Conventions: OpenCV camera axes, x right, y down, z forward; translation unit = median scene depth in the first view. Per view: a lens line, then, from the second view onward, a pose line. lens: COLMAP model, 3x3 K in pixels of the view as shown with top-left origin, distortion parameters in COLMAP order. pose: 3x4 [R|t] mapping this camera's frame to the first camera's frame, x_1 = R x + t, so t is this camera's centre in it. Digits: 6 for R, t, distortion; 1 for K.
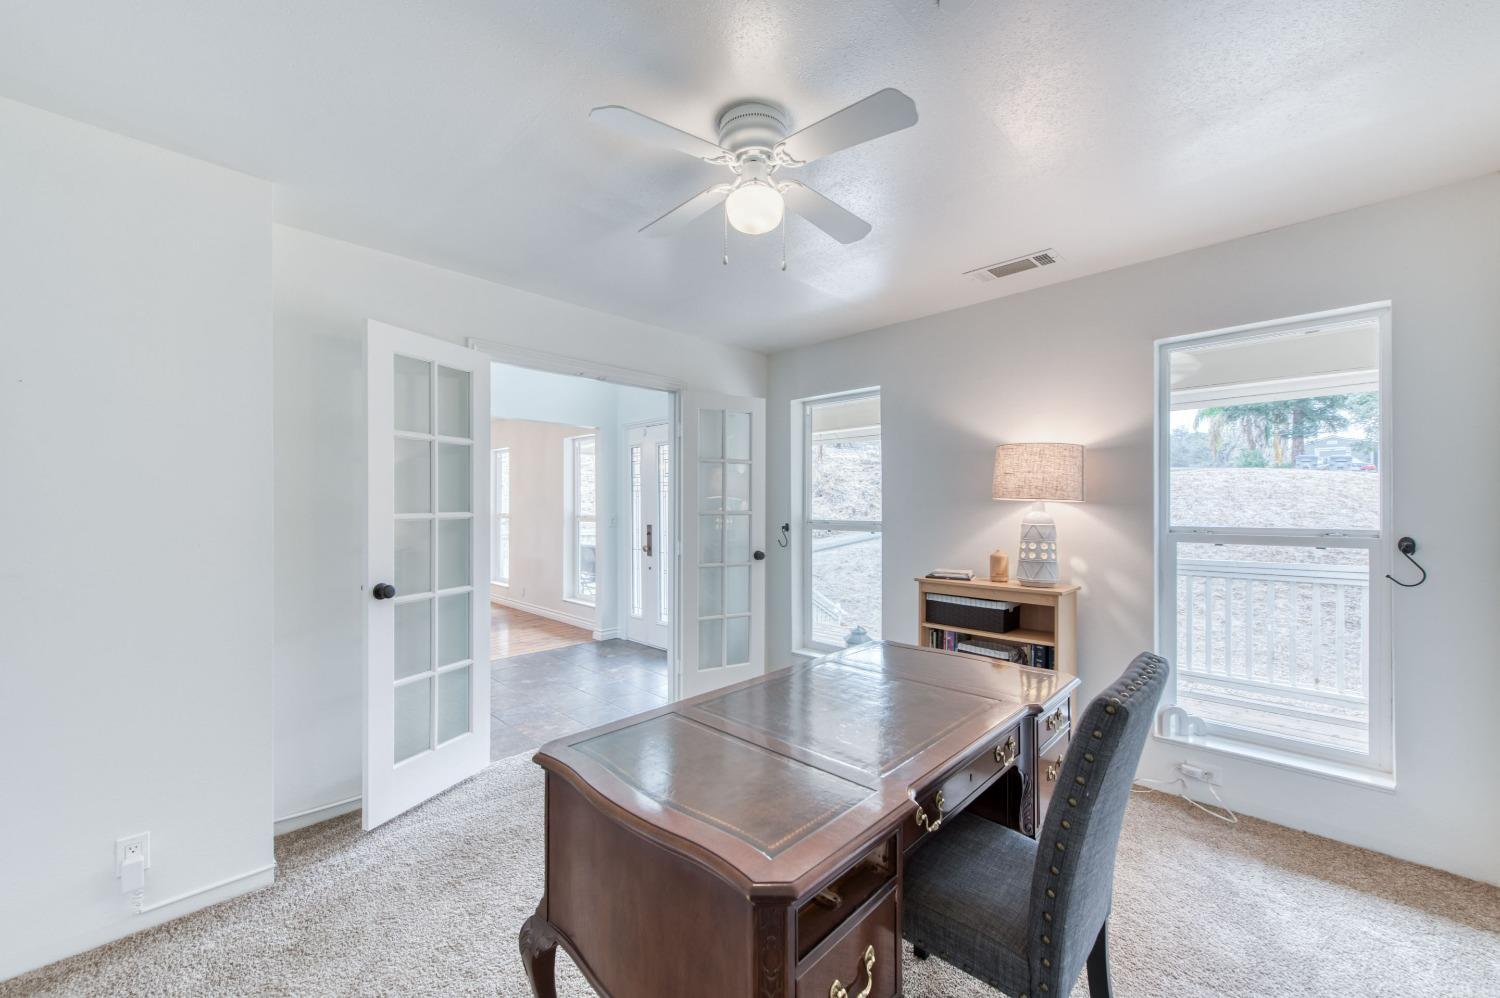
lens RADIAL K [[586.1, 0, 737.2], [0, 586.1, 499.9], [0, 0, 1]] dist [0.004041, -0.000148]
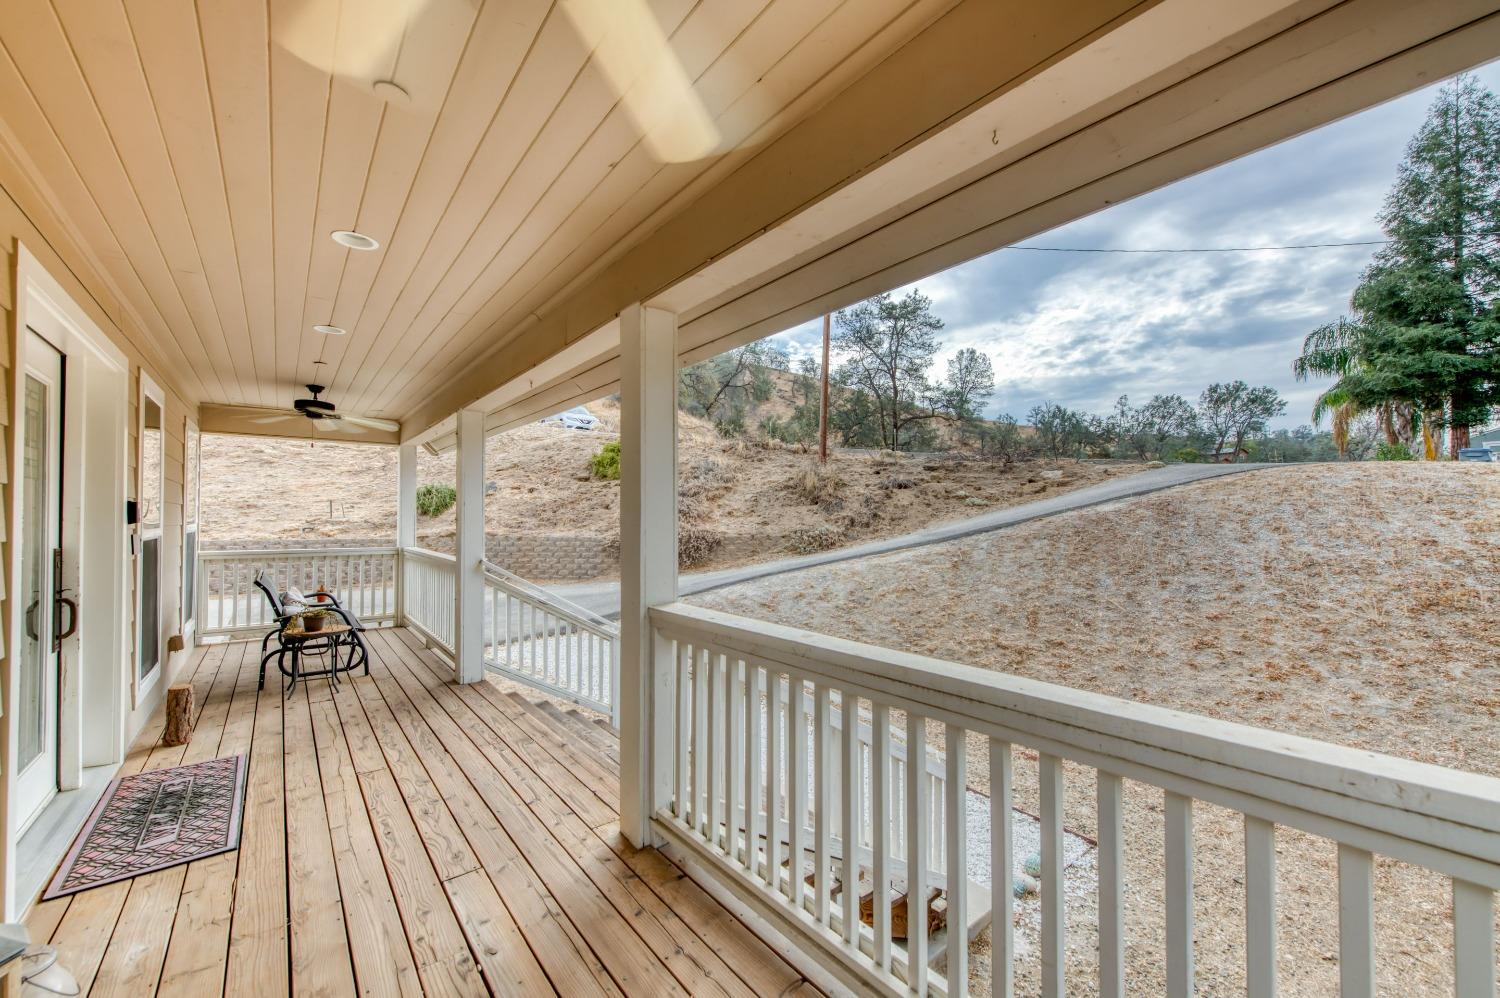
lens RADIAL K [[586.1, 0, 740.8], [0, 586.1, 504.4], [0, 0, 1]] dist [0.004041, -0.000148]
pose [[0.993309, -0.004377, -0.115401, 0.137155], [0.003226, 0.999943, -0.010155, 0.002519], [0.115439, 0.009715, 0.993267, 0.163963]]
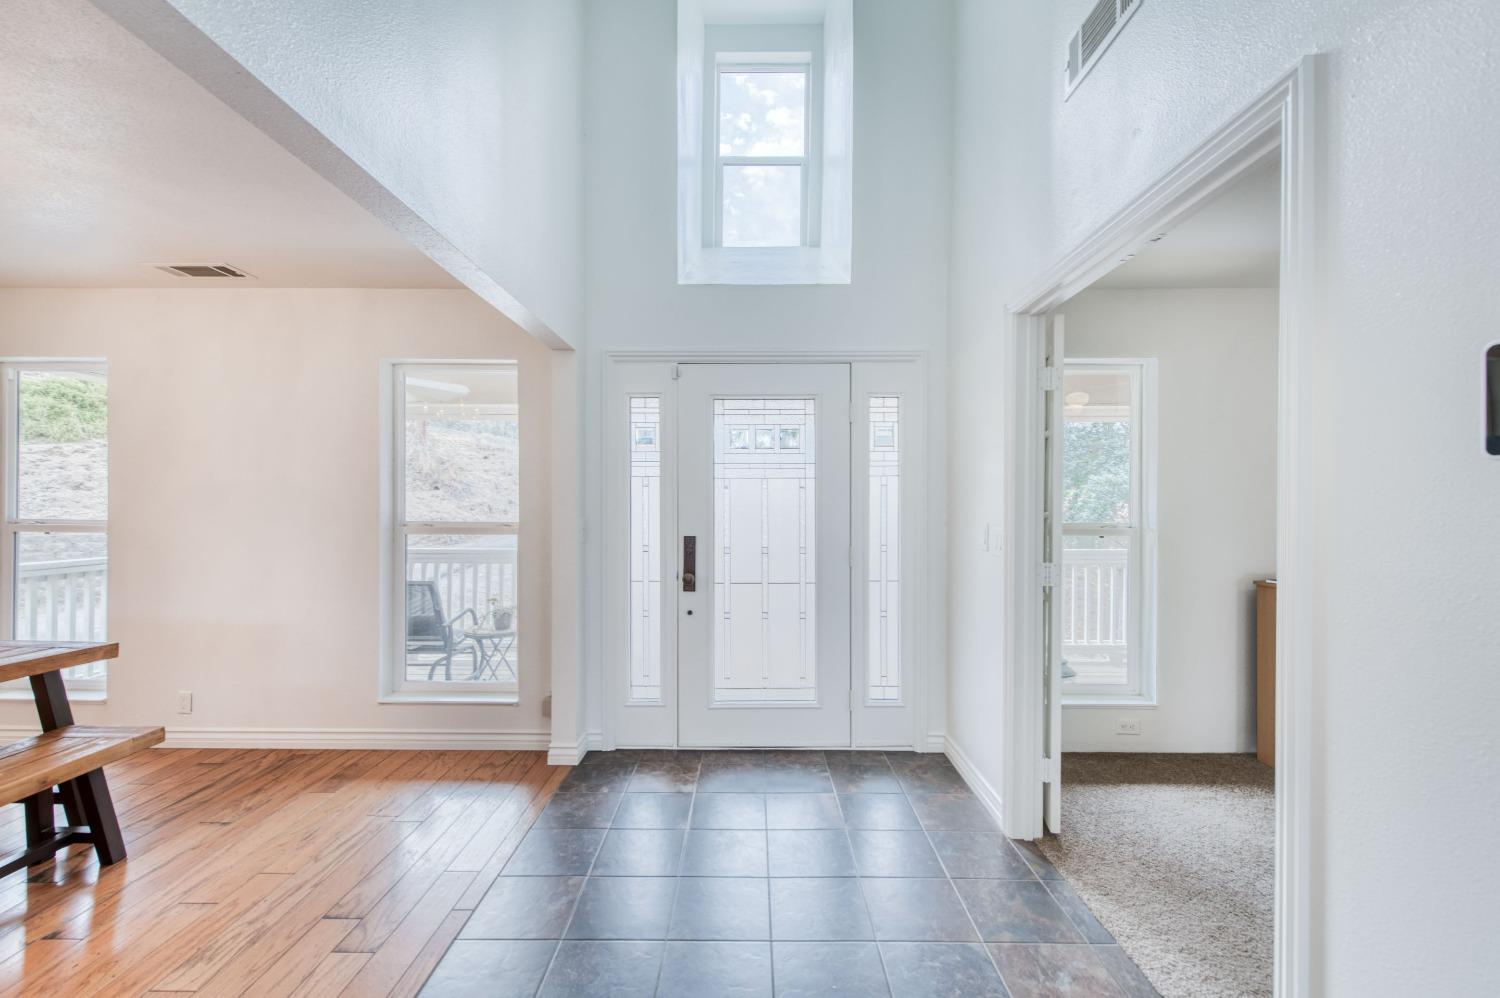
lens RADIAL K [[633.2, 0, 749.3], [0, 633.2, 496.9], [0, 0, 1]] dist [-0.001570, -0.000229]
pose [[0.704243, 0.009567, 0.709894, -0.157950], [-0.010803, 0.999938, -0.002759, 0.001534], [-0.709876, -0.005726, 0.704303, 0.152364]]
